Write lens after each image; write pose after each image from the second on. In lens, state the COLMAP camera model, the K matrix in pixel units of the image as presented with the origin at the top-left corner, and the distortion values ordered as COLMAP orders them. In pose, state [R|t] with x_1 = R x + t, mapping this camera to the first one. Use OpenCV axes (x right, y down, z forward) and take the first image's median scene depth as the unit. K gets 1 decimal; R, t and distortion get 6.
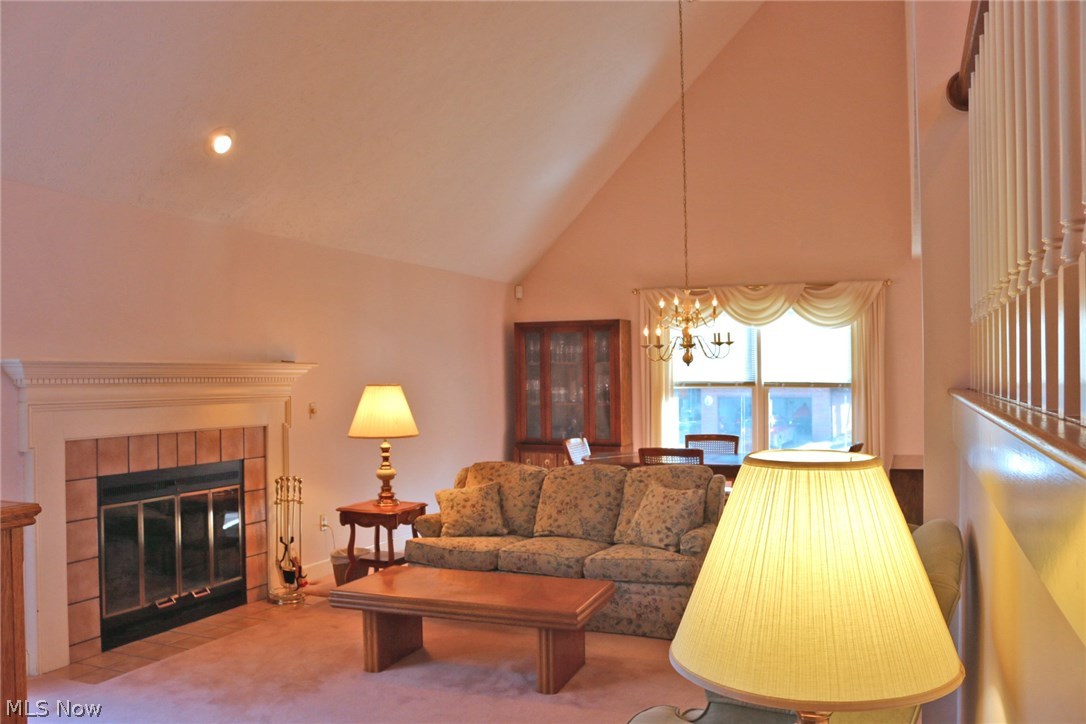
lens RADIAL K [[917.3, 0, 538.8], [0, 917.3, 368.0], [0, 0, 1]] dist [-0.172182, 0.185931]
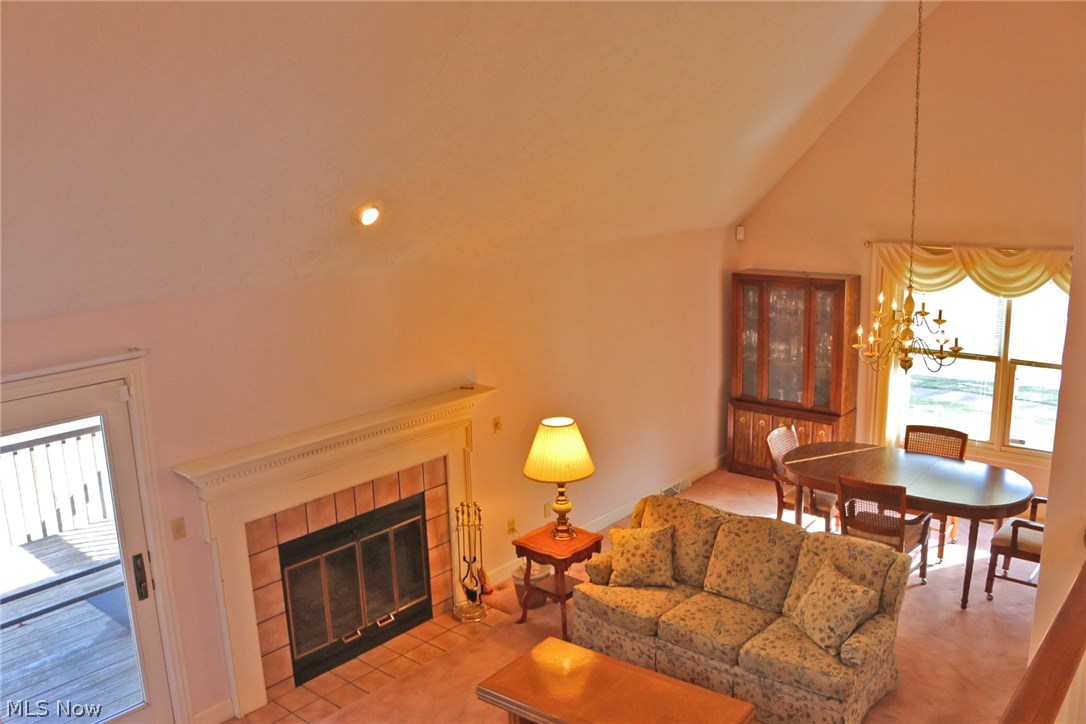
lens RADIAL K [[917.3, 0, 538.8], [0, 917.3, 368.0], [0, 0, 1]] dist [-0.172182, 0.185931]
pose [[0.953025, 0.049711, -0.298785, 0.105125], [0.023584, 0.971267, 0.236822, -0.282840], [0.301973, -0.232744, 0.924469, 0.102446]]
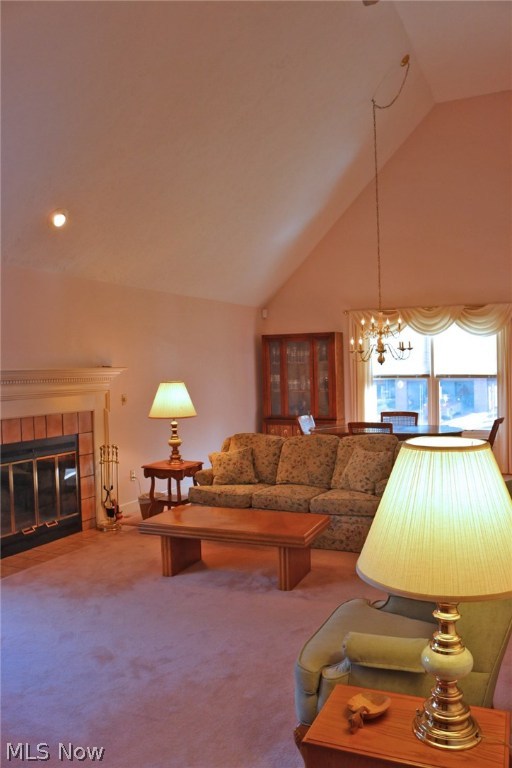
lens RADIAL K [[648.7, 0, 256.0], [0, 648.7, 384.0], [0, 0, 1]] dist [-0.172182, 0.185931]
pose [[0.999180, -0.011703, -0.038758, 0.004557], [0.013037, 0.999326, 0.034328, -0.012295], [0.038330, -0.034805, 0.998659, -0.032935]]
